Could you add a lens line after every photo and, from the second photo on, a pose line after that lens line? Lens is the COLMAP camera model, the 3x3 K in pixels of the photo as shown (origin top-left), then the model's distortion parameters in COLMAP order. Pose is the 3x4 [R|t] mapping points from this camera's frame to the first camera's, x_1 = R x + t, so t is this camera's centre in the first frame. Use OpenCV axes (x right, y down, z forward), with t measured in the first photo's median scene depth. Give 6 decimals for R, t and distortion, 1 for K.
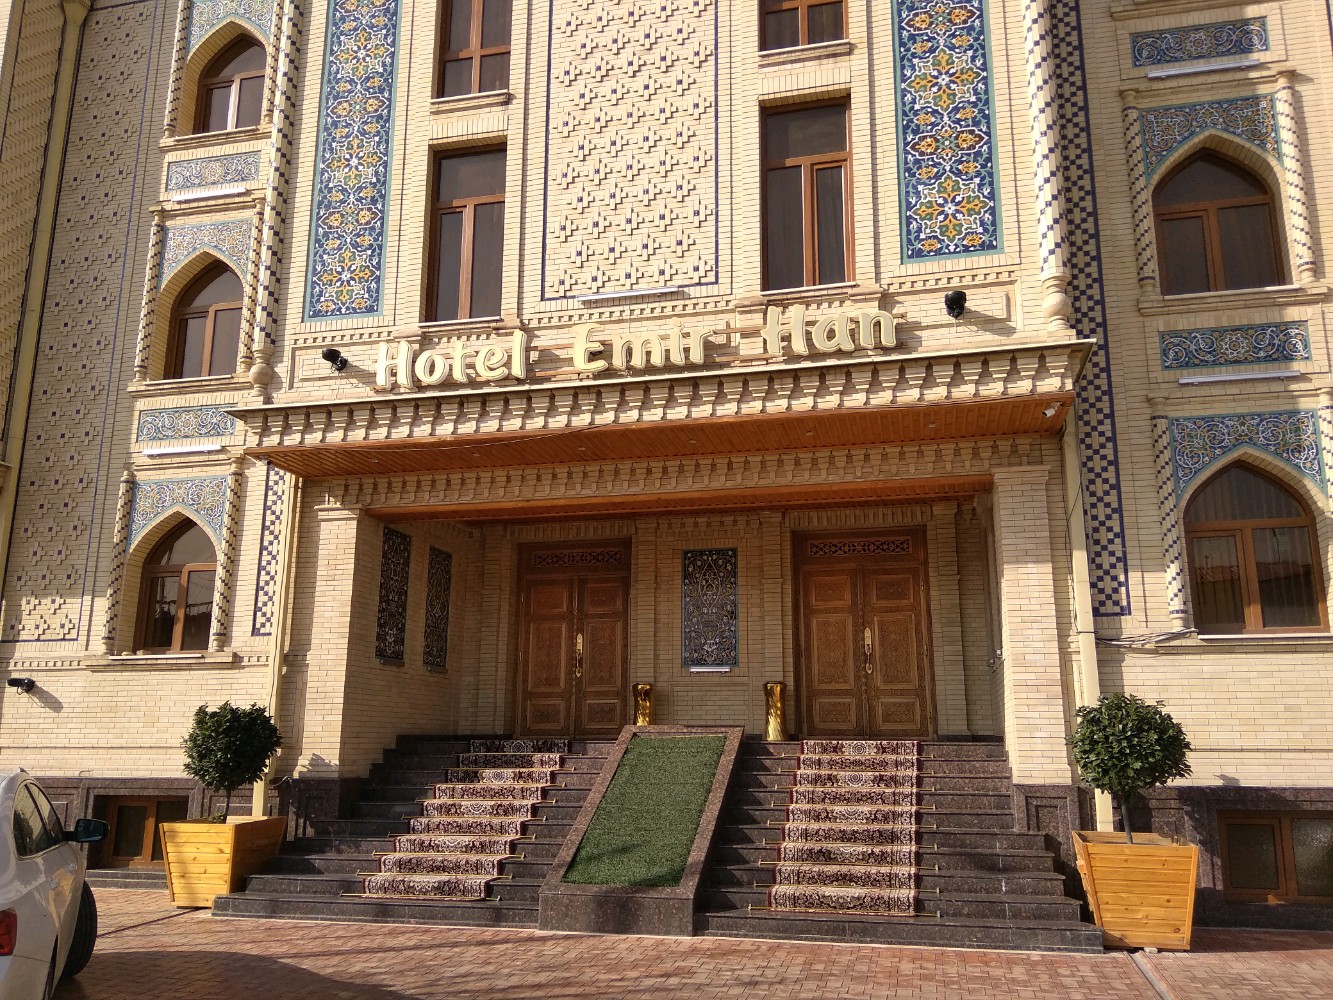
lens RADIAL K [[1076.0, 0, 666.5], [0, 1076.0, 500.0], [0, 0, 1]] dist [0.127180, -0.176876]
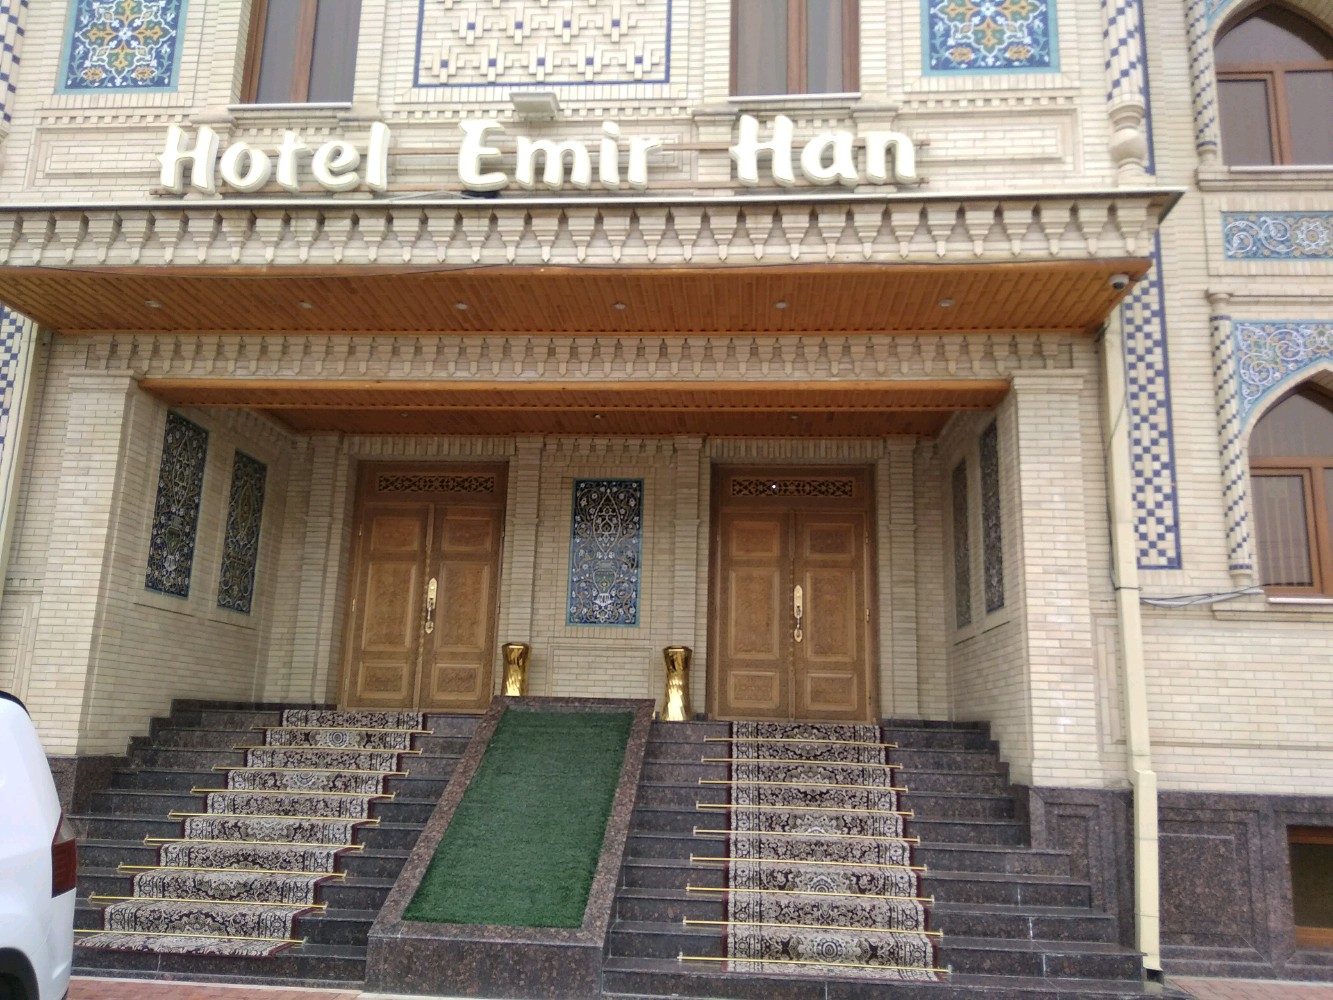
lens RADIAL K [[1110.8, 0, 666.5], [0, 1110.8, 500.0], [0, 0, 1]] dist [0.115600, -0.158983]
pose [[0.988985, 0.056673, 0.136737, -0.038654], [-0.059471, 0.998094, 0.016459, 0.060521], [-0.135544, -0.024409, 0.990471, 0.248996]]
